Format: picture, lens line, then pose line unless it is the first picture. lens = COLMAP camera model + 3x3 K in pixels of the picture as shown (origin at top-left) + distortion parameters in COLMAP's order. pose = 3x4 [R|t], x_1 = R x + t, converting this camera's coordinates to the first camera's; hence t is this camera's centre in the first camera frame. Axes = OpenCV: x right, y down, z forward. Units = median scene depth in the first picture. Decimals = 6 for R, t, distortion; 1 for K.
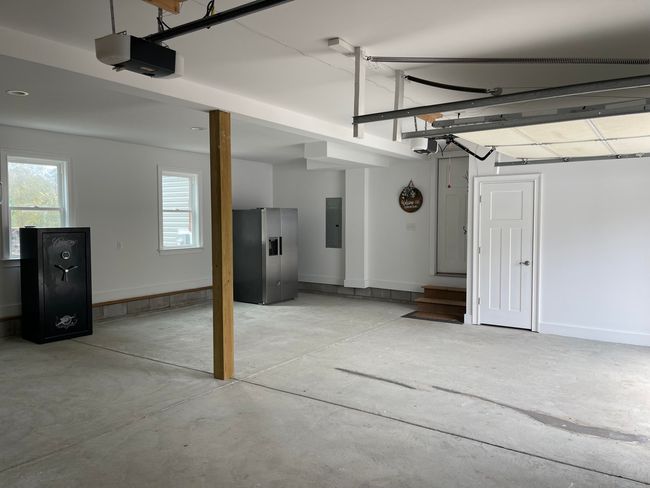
lens RADIAL K [[495.8, 0, 325.0], [0, 495.8, 244.0], [0, 0, 1]] dist [0.031725, -0.003266]
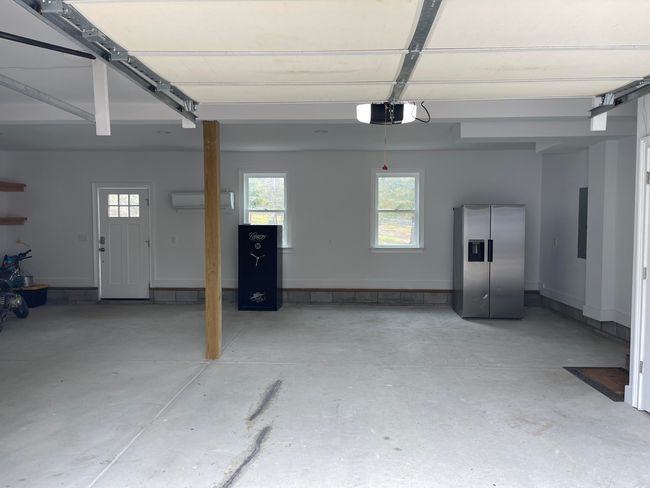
lens RADIAL K [[495.8, 0, 325.0], [0, 495.8, 244.0], [0, 0, 1]] dist [0.031725, -0.003266]
pose [[0.519352, 0.041669, -0.853544, 0.581177], [-0.043749, 0.998797, 0.022140, -0.016734], [0.853440, 0.025843, 0.520550, 0.409523]]
